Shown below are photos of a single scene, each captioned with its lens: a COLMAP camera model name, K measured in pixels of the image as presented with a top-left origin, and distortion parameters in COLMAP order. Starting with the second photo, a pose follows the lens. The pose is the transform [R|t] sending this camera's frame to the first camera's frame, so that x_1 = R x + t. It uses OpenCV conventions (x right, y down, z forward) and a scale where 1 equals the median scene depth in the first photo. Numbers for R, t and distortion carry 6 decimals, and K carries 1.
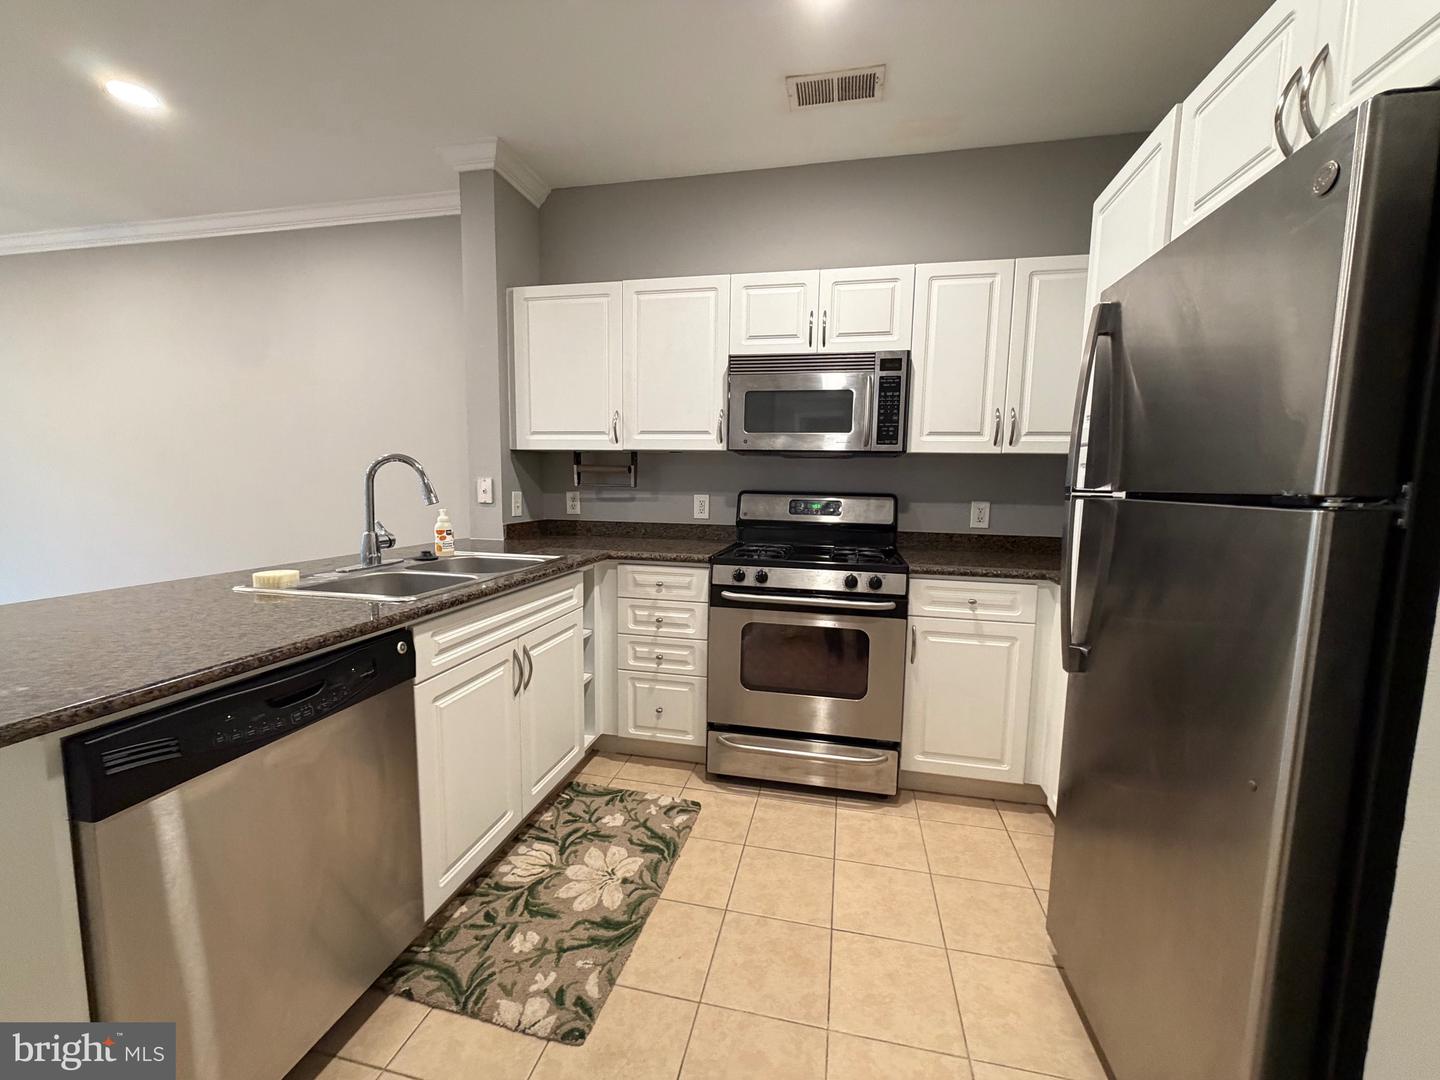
lens RADIAL K [[573.4, 0, 723.0], [0, 573.4, 540.1], [0, 0, 1]] dist [-0.002267, 0.004003]
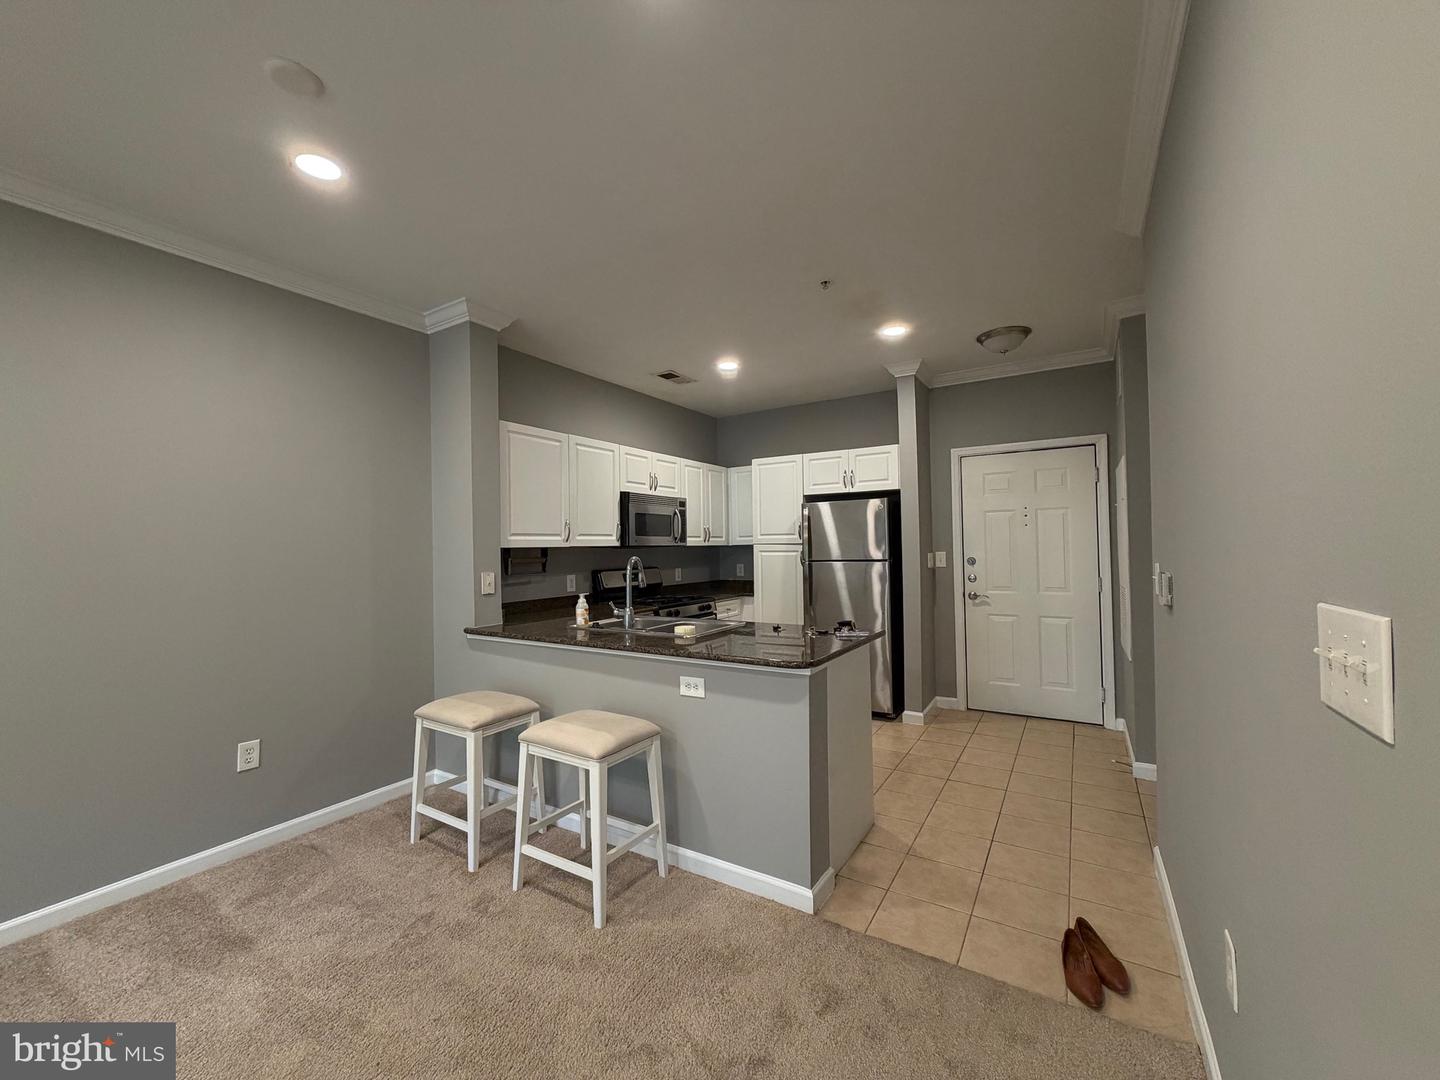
lens RADIAL K [[573.4, 0, 723.0], [0, 573.4, 540.1], [0, 0, 1]] dist [-0.002267, 0.004003]
pose [[0.337616, -0.011970, 0.941208, -1.764099], [0.117265, 0.992664, -0.029439, -0.108251], [-0.933951, 0.120310, 0.336543, 0.193082]]
